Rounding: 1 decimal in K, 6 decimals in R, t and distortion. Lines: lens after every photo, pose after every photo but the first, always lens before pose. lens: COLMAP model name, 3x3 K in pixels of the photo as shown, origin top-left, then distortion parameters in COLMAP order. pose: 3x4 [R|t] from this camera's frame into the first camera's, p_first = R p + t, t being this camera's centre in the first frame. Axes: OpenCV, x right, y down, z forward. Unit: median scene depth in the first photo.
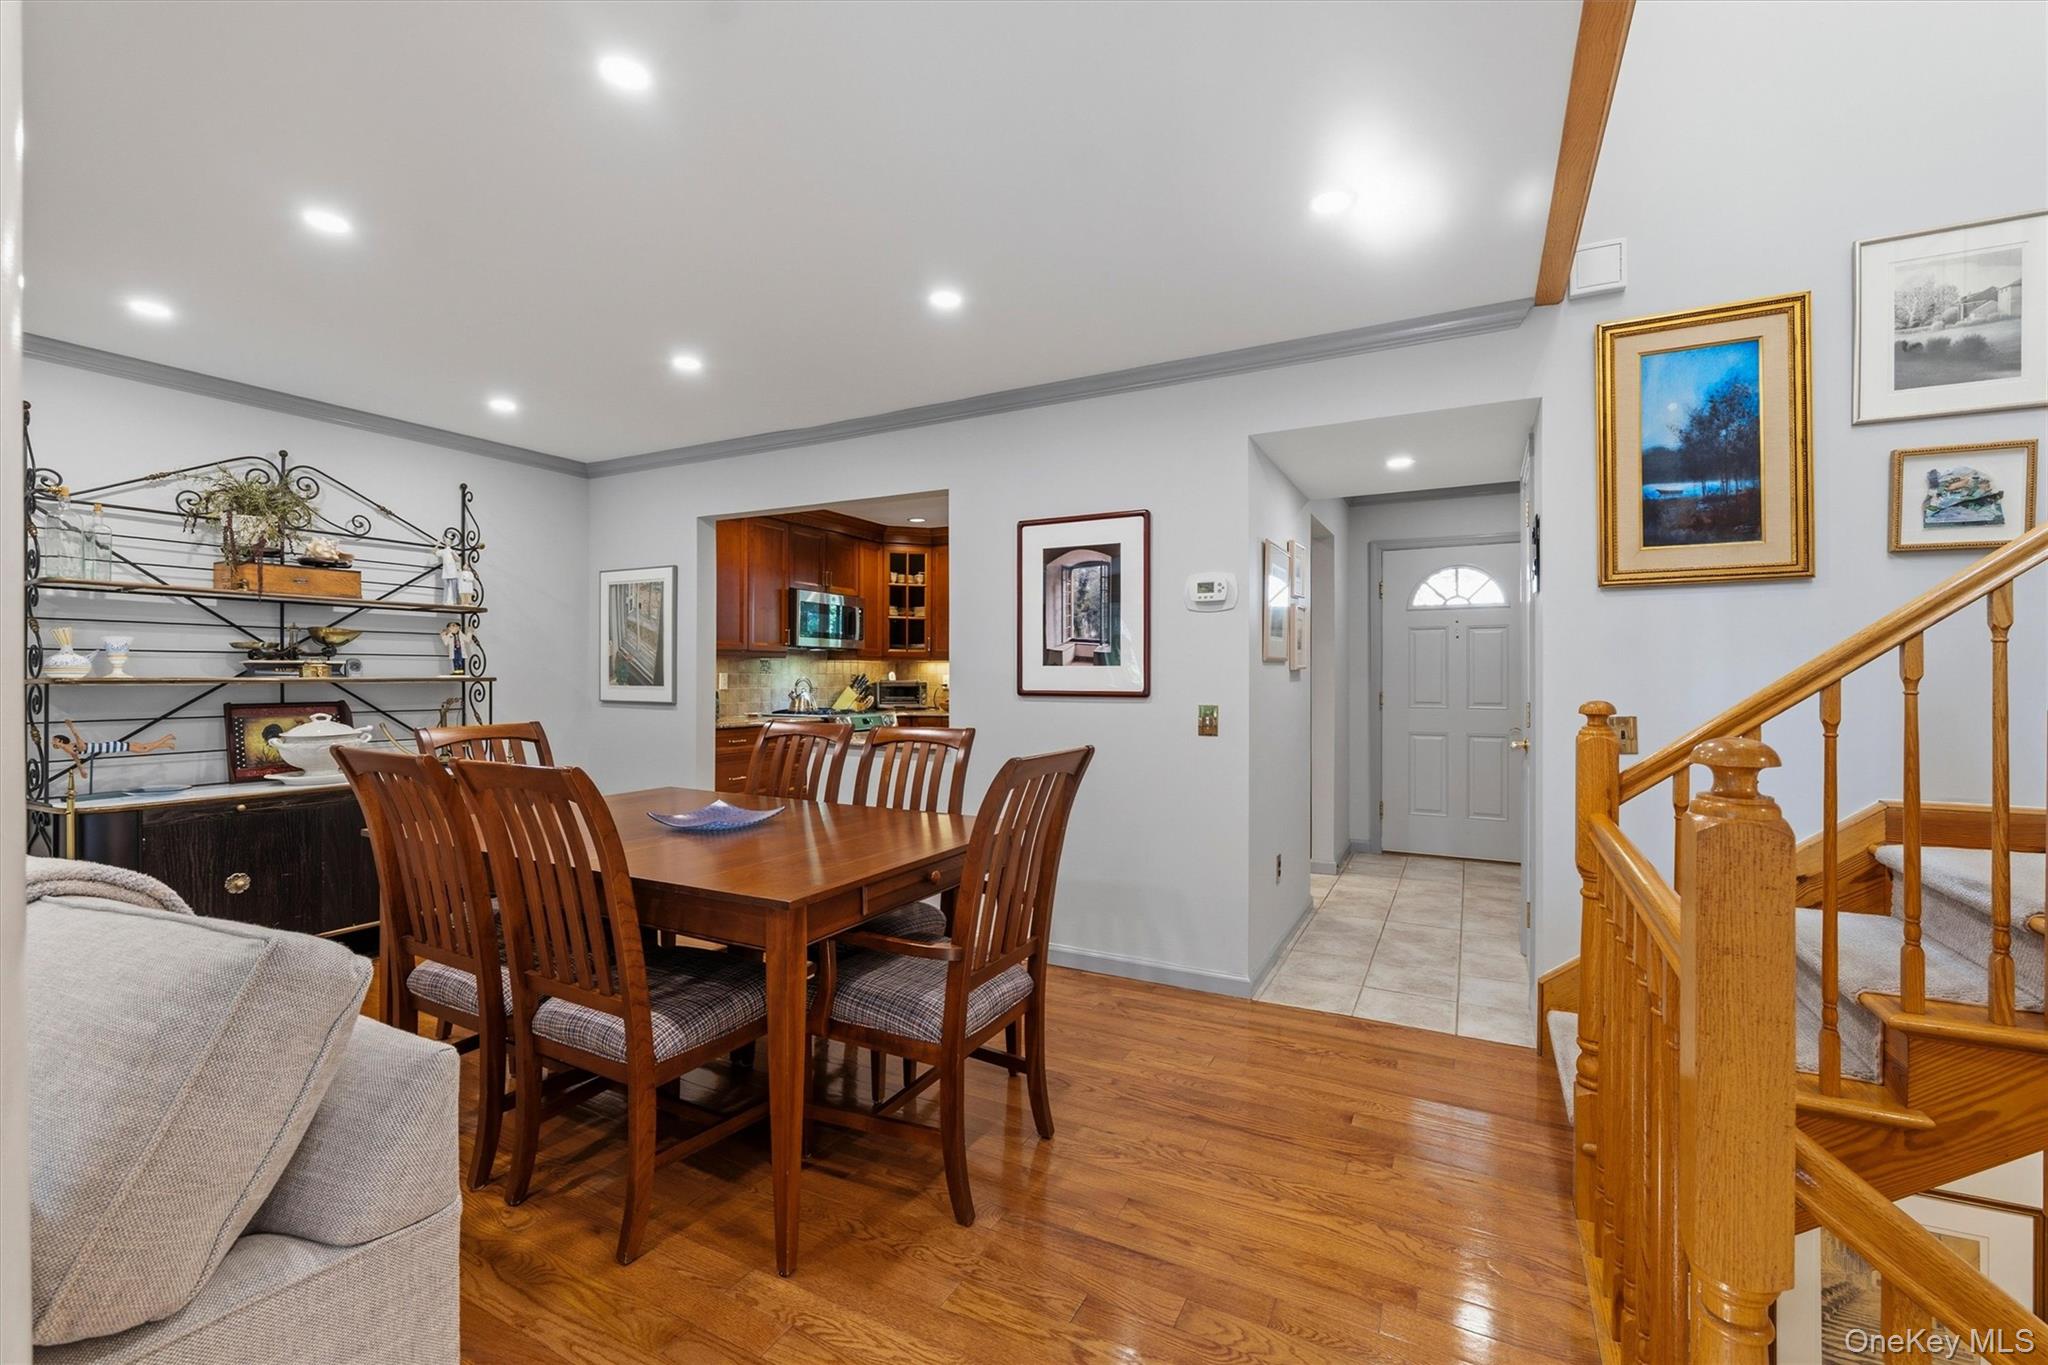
lens RADIAL K [[855.0, 0, 1020.0], [0, 855.0, 674.3], [0, 0, 1]] dist [-0.010979, -0.000631]
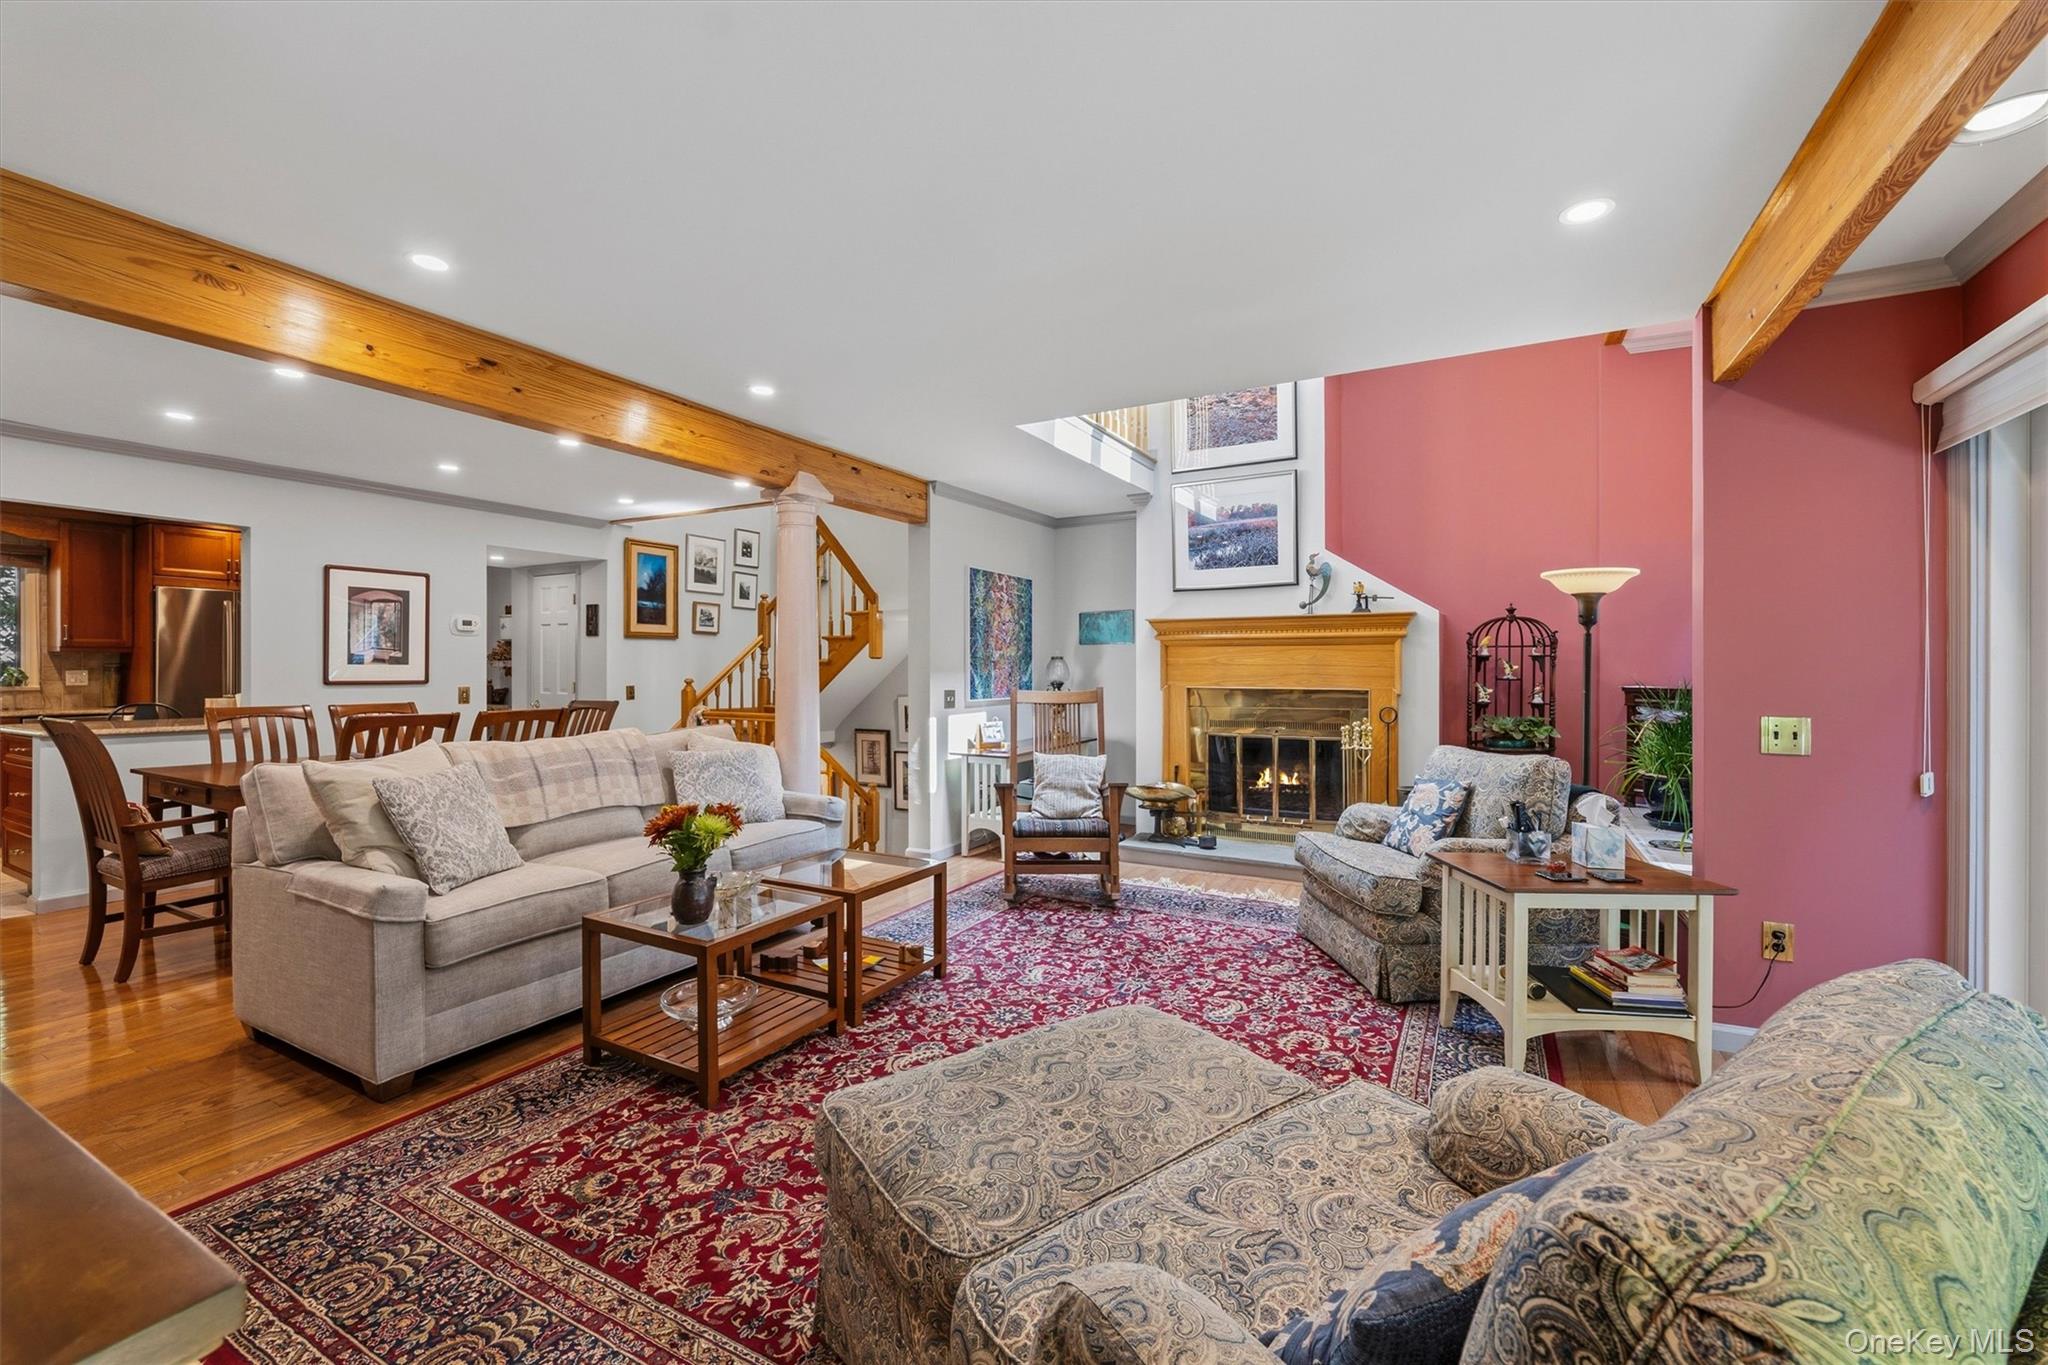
lens RADIAL K [[840.6, 0, 1025.8], [0, 840.6, 665.6], [0, 0, 1]] dist [-0.016266, 0.001634]
pose [[0.011492, 0.000281, 0.999934, -1.453099], [-0.006105, 0.999981, -0.000211, -0.014885], [-0.999915, -0.006102, 0.011493, -0.212694]]
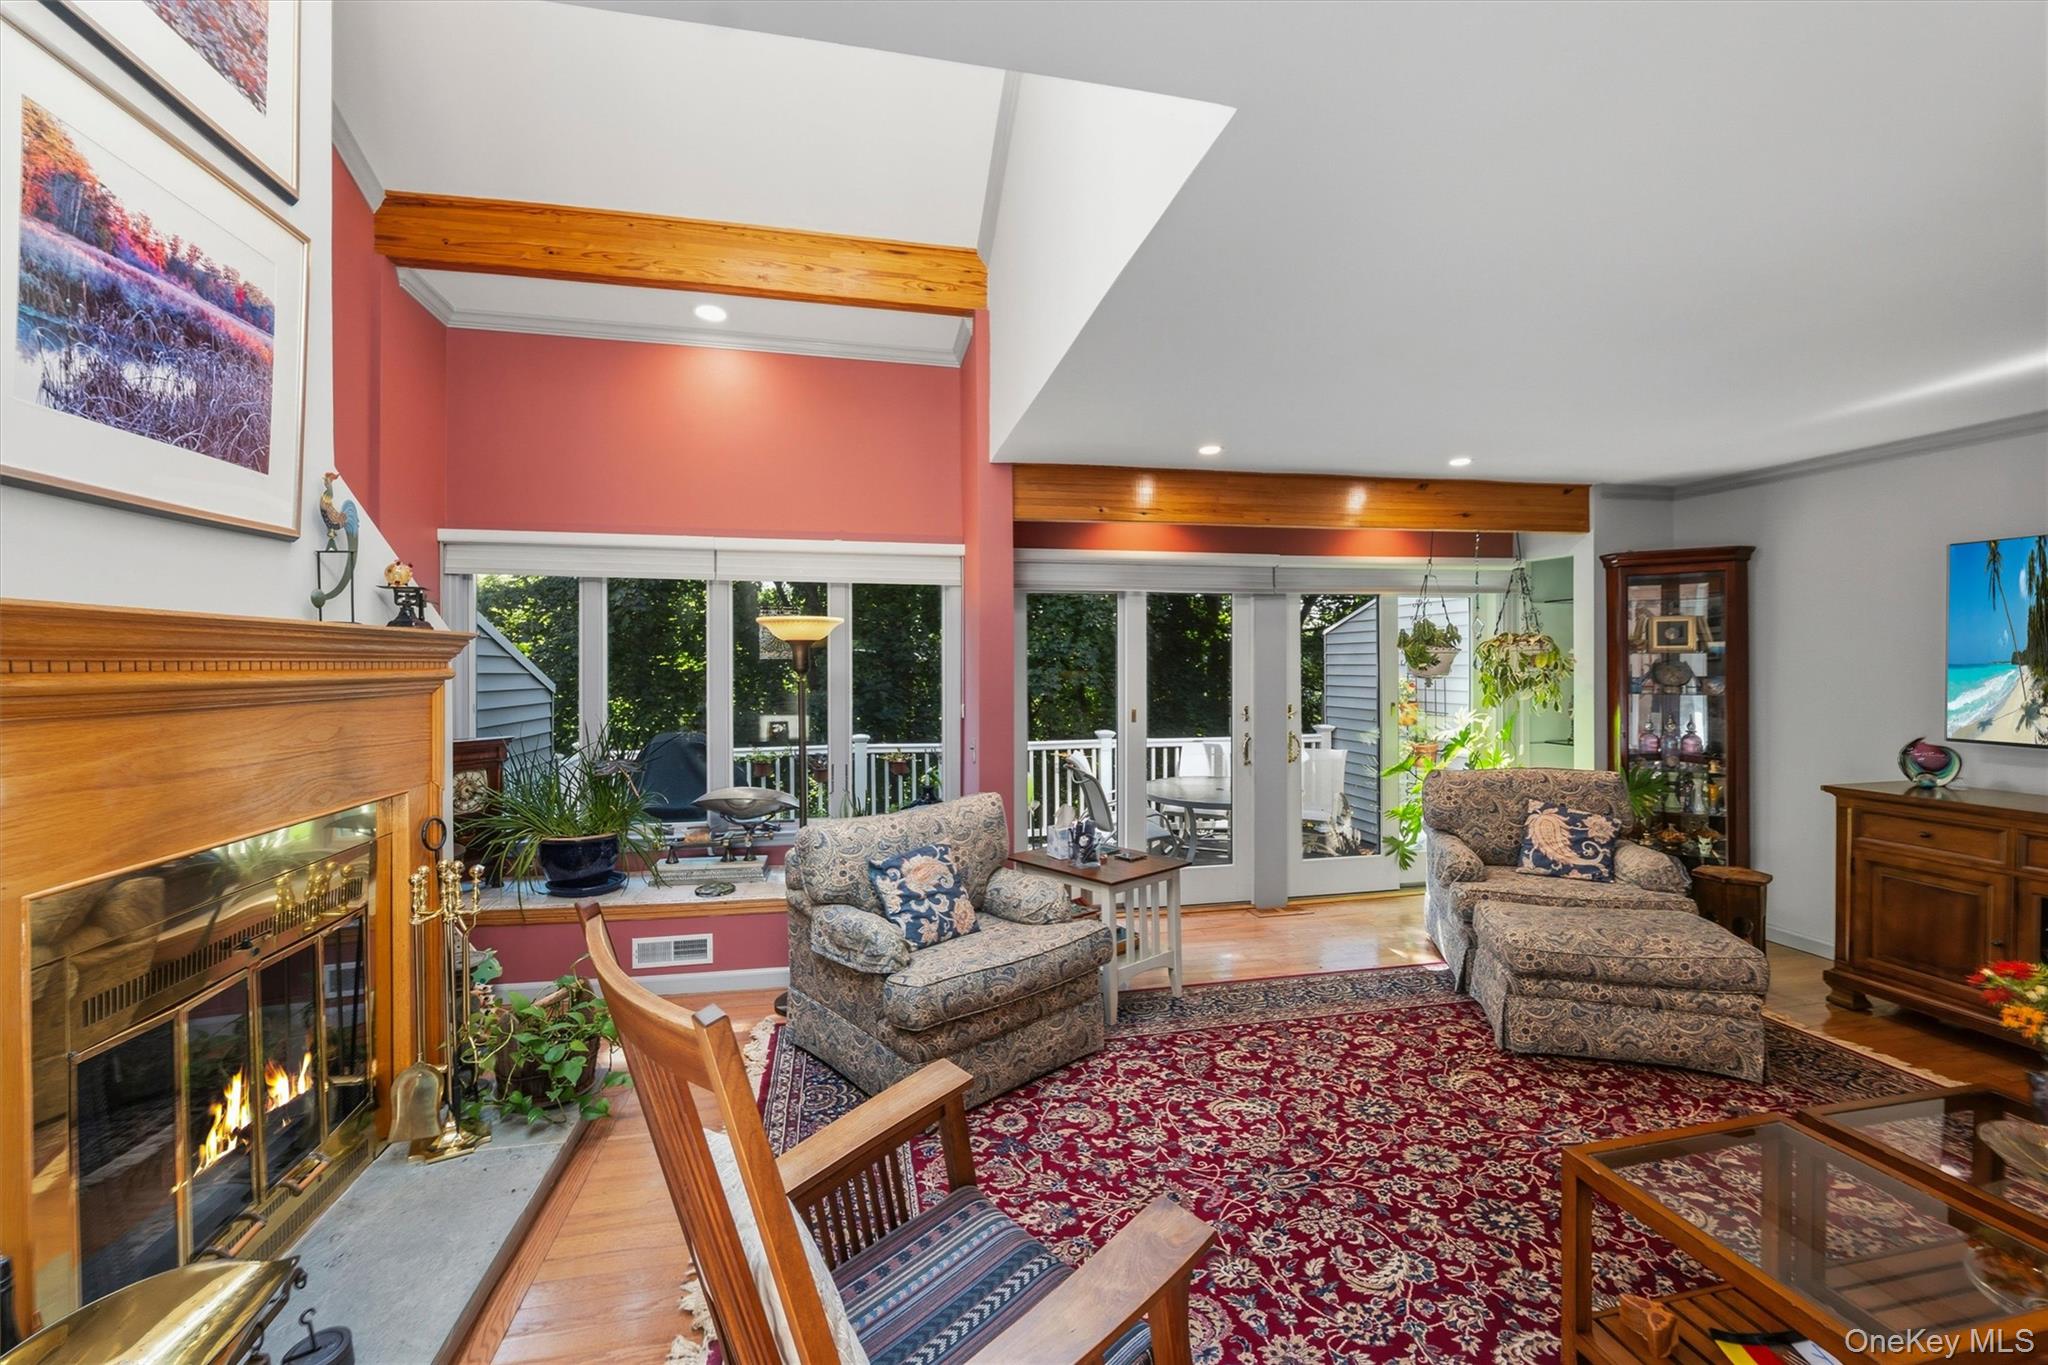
lens RADIAL K [[840.6, 0, 1021.6], [0, 840.6, 664.6], [0, 0, 1]] dist [-0.016266, 0.001634]
pose [[-0.772295, 0.004029, -0.635251, 0.030784], [0.007376, 0.999969, -0.002625, -0.074914], [0.635221, -0.006713, -0.772301, 0.059380]]
